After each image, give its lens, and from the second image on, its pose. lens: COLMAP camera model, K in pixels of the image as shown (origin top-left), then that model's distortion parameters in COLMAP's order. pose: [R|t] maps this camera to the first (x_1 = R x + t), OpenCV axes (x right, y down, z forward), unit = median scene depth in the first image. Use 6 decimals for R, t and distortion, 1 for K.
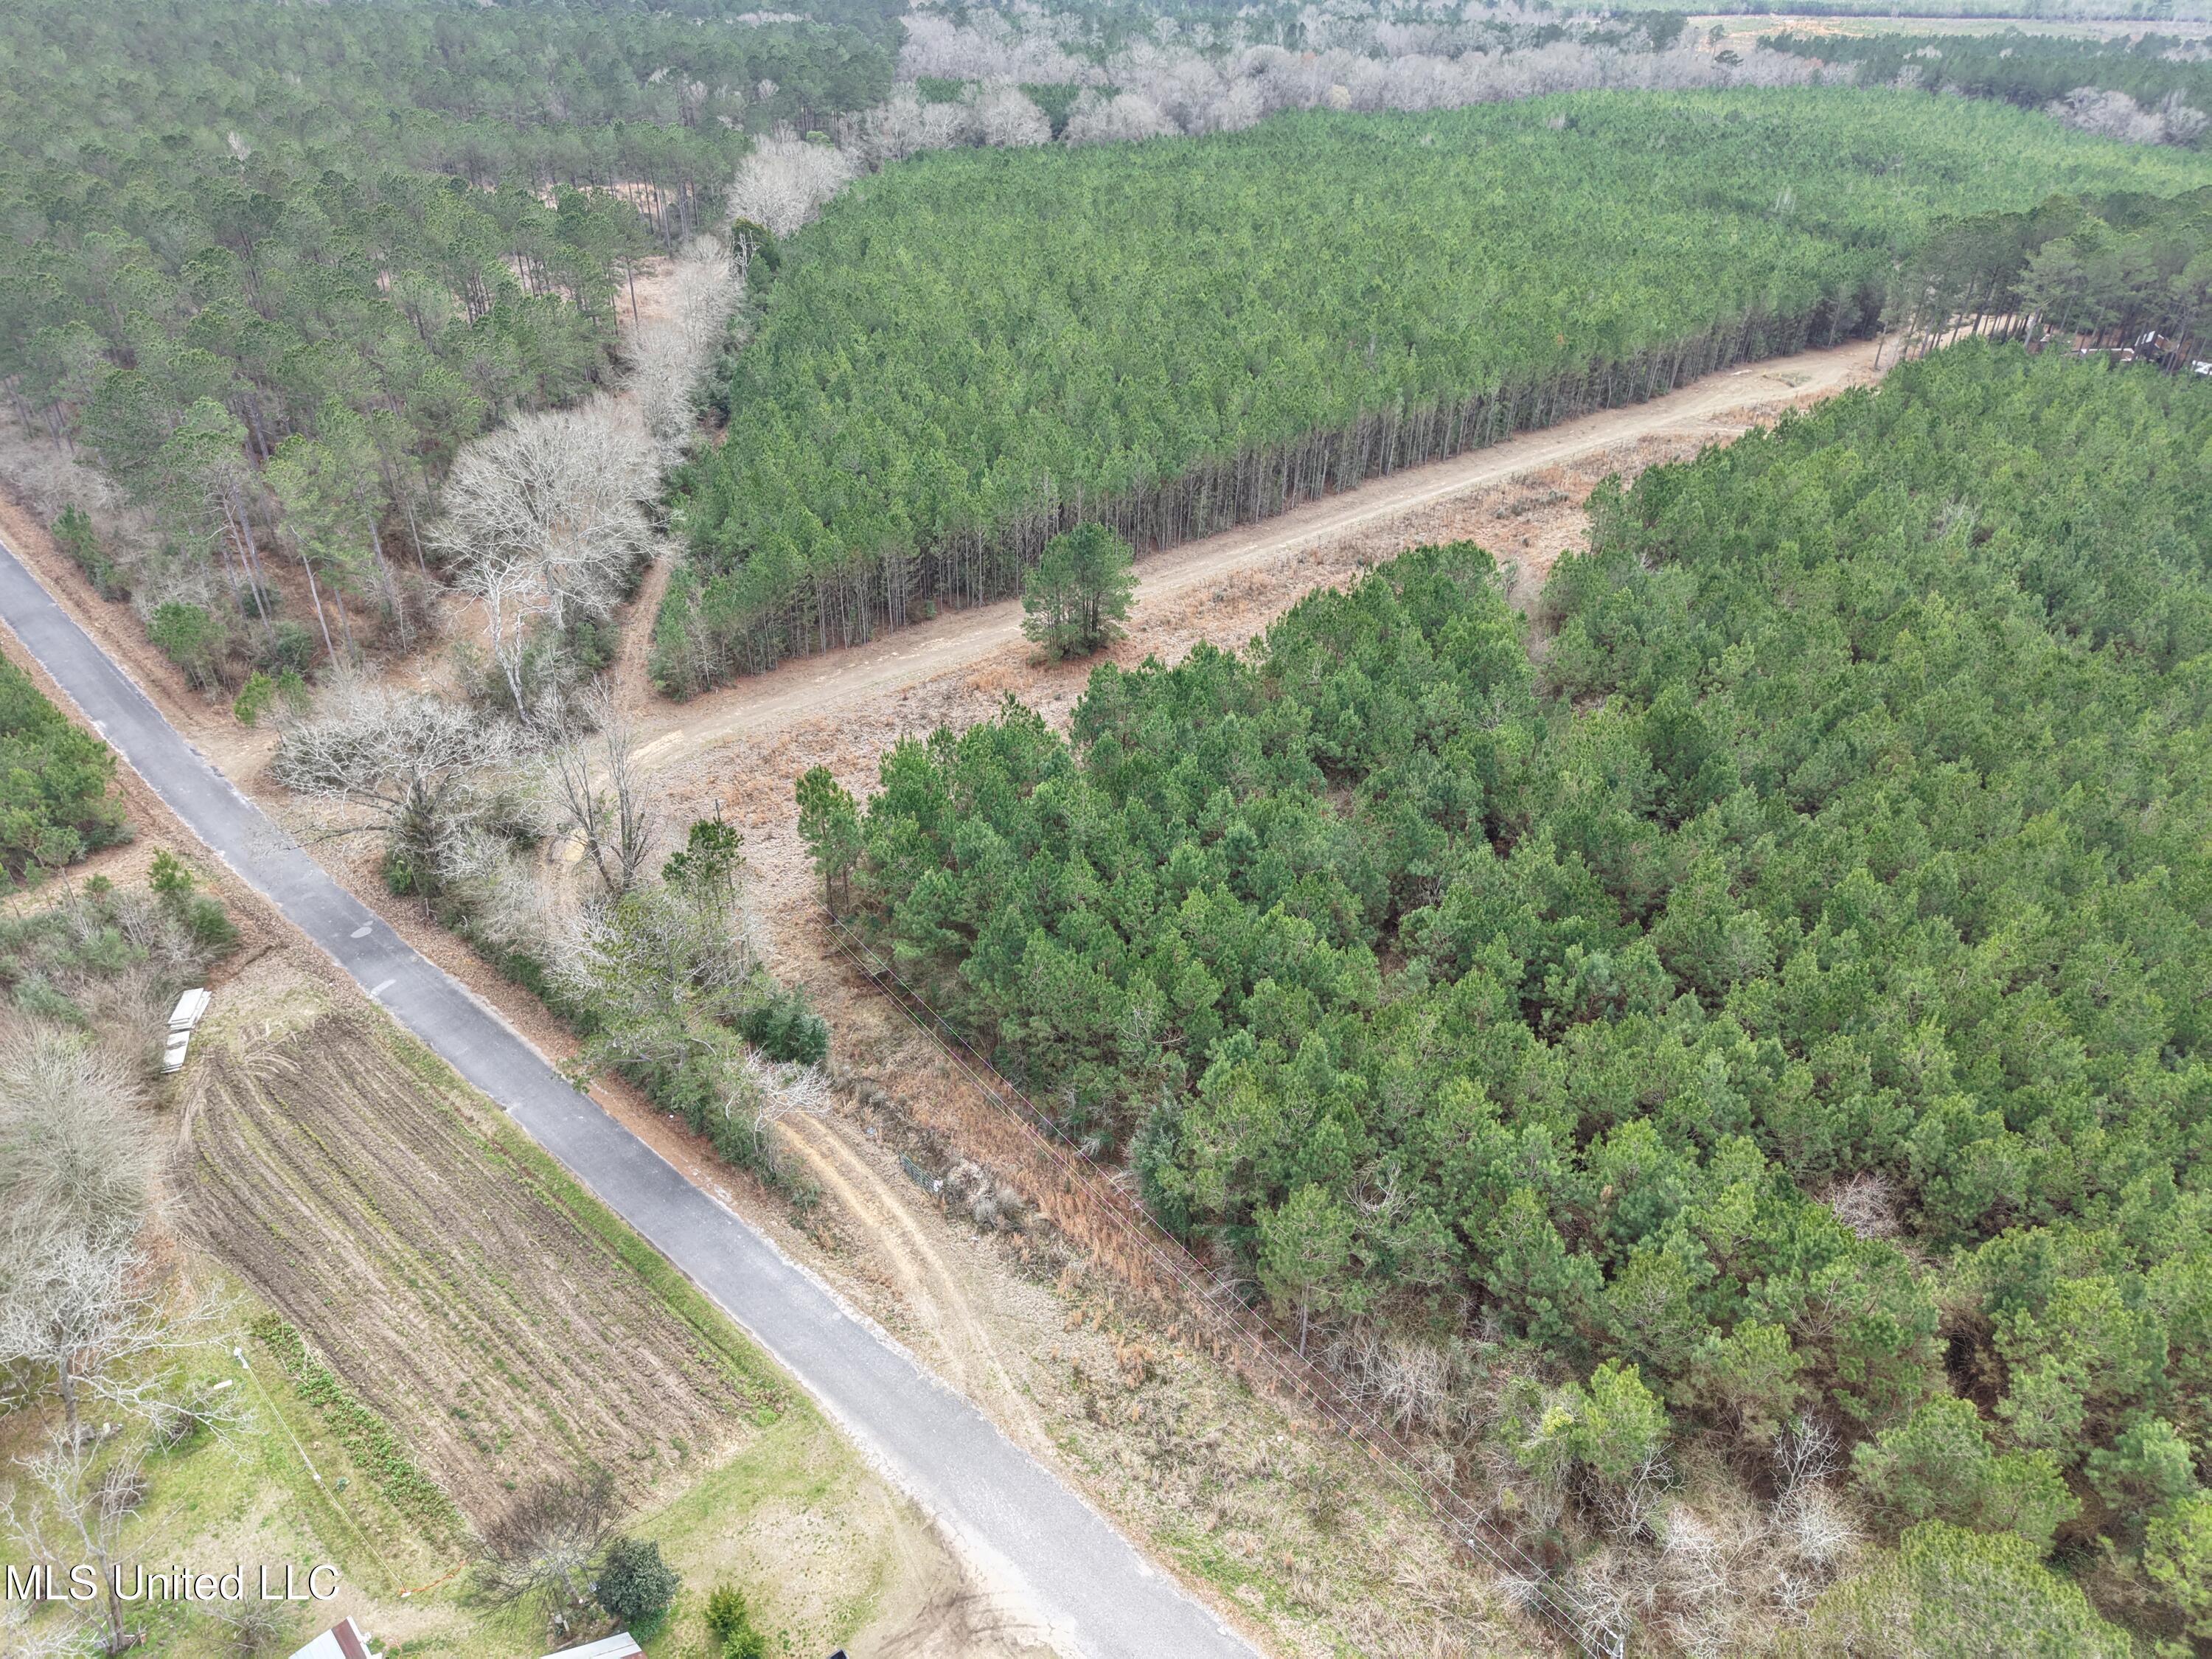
lens RADIAL K [[1488.8, 0, 1113.5], [0, 1488.8, 879.4], [0, 0, 1]] dist [0.024477, -0.019062]
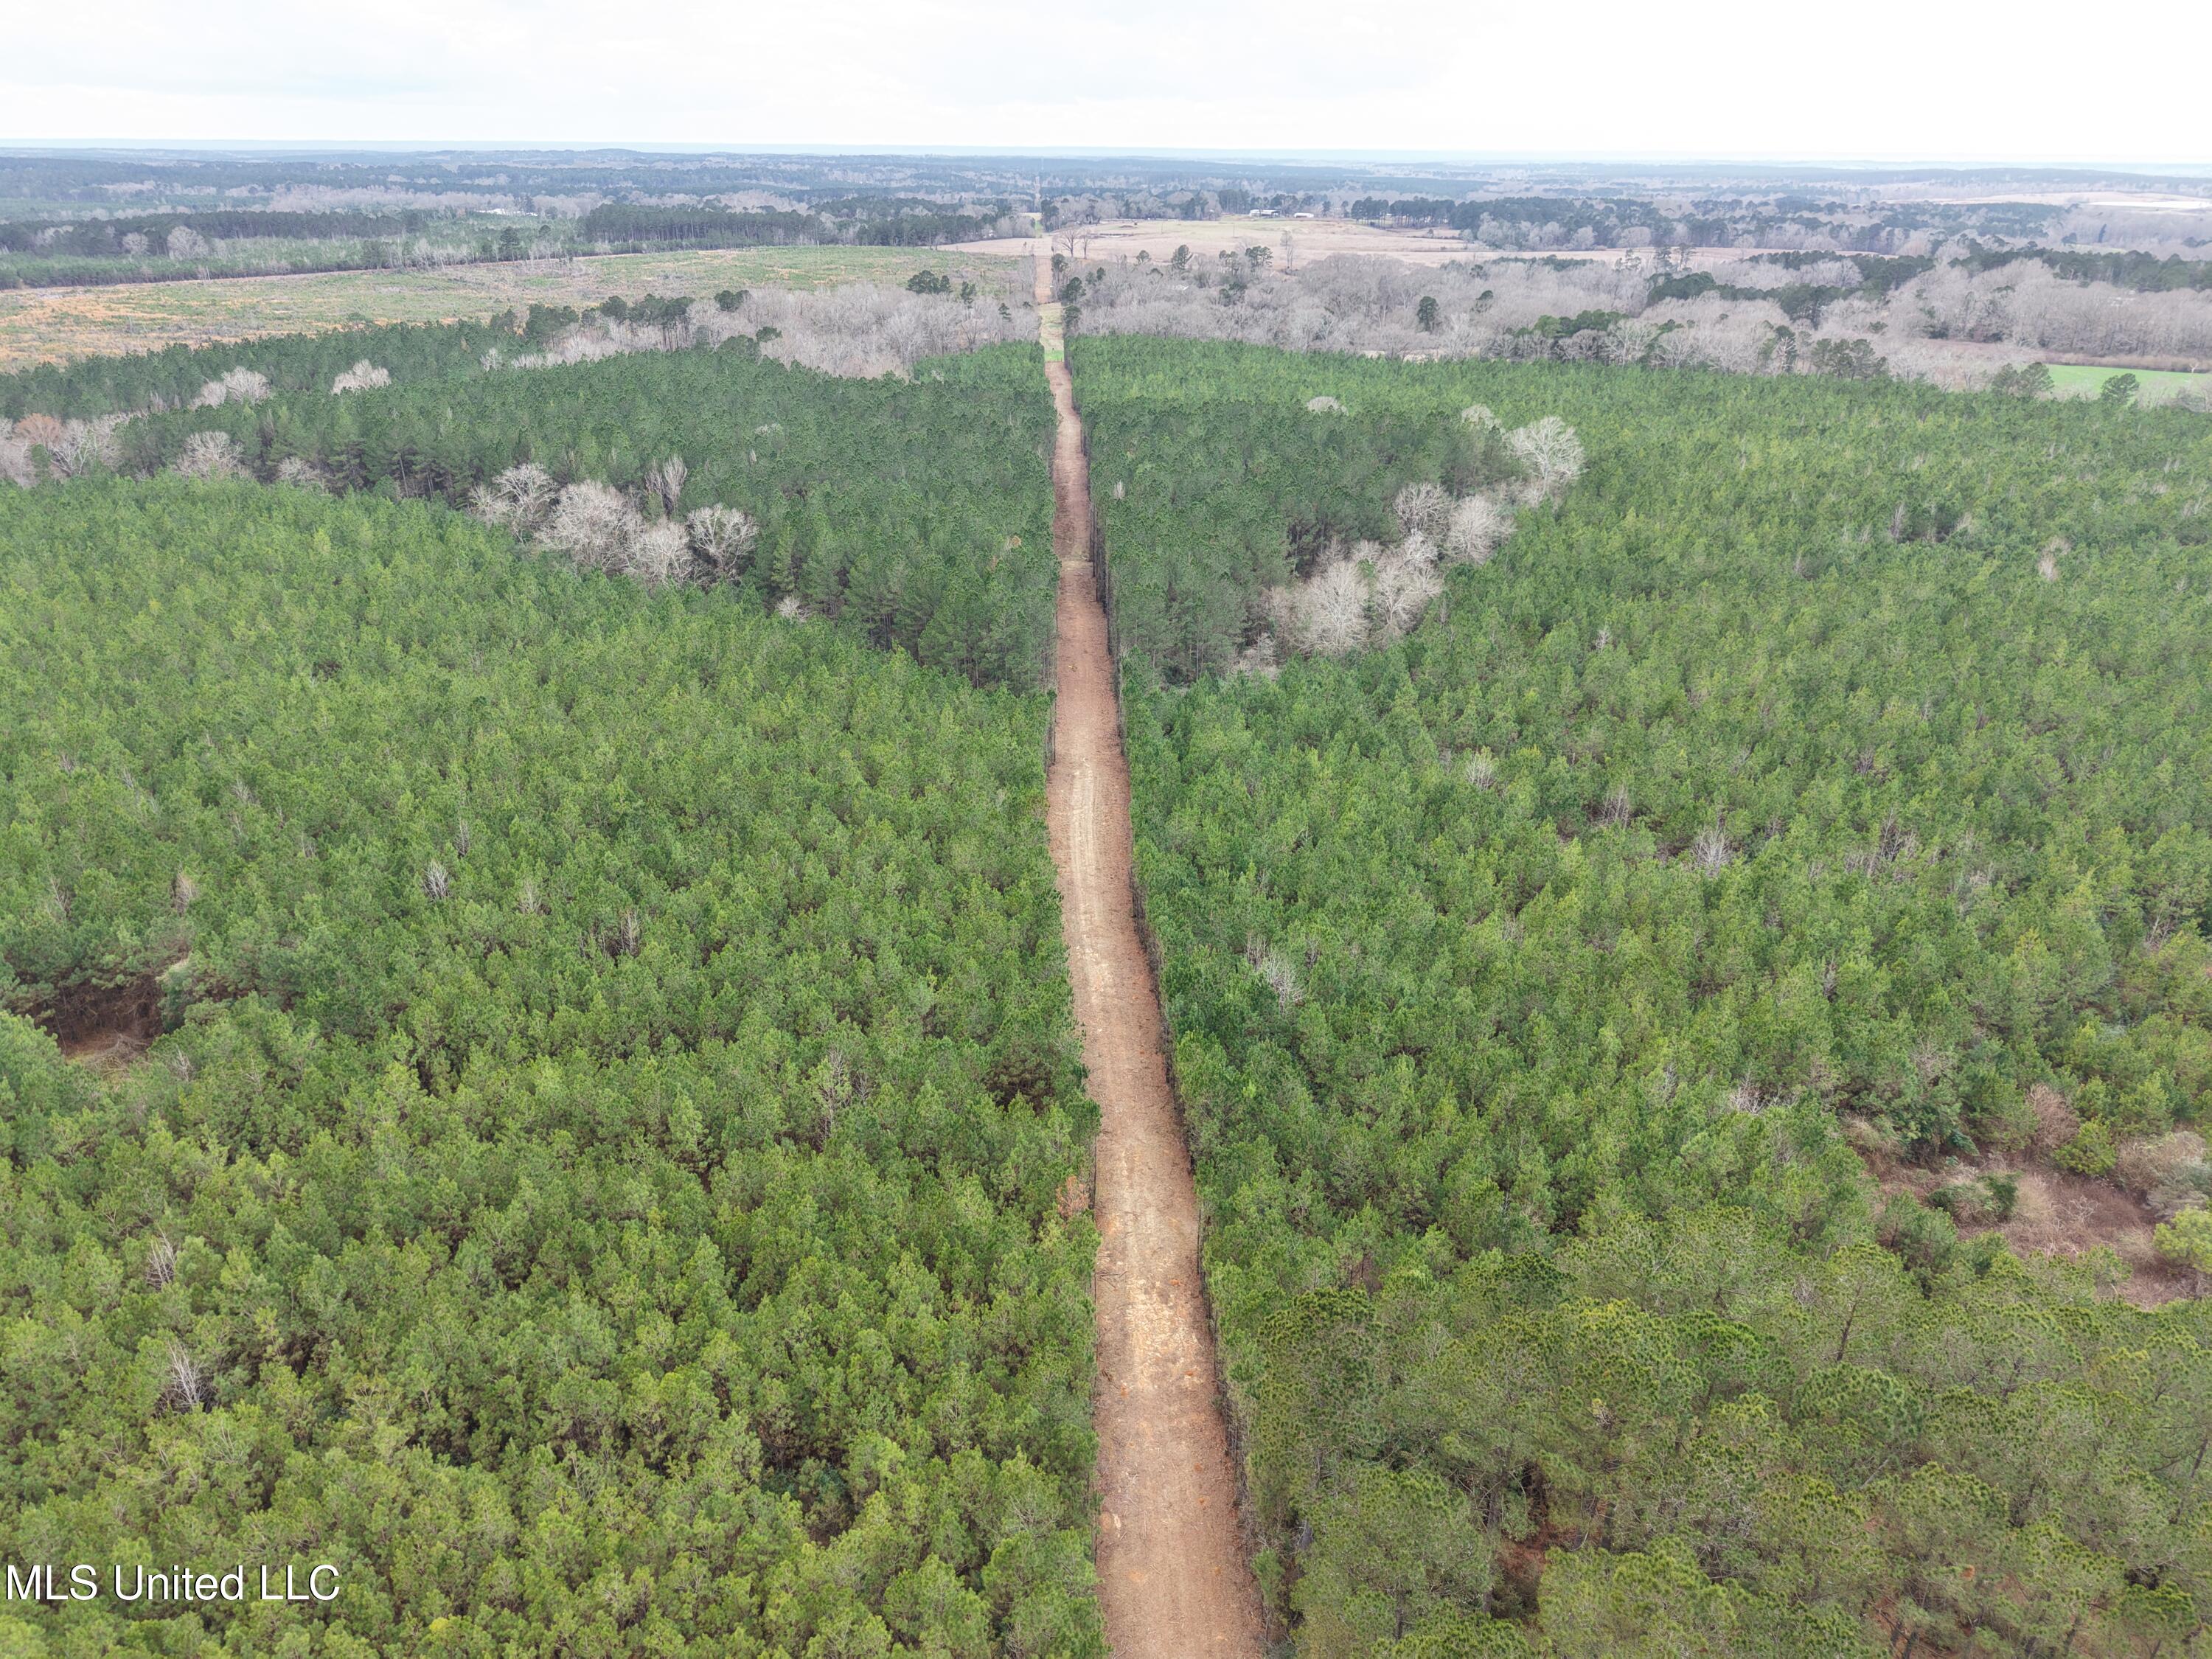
lens RADIAL K [[1488.8, 0, 1109.6], [0, 1488.8, 829.4], [0, 0, 1]] dist [0.024477, -0.019062]
pose [[0.611353, -0.335385, 0.716774, 1.041676], [0.431812, 0.900405, 0.053005, -1.064423], [-0.663164, 0.277107, 0.695288, 1.556598]]
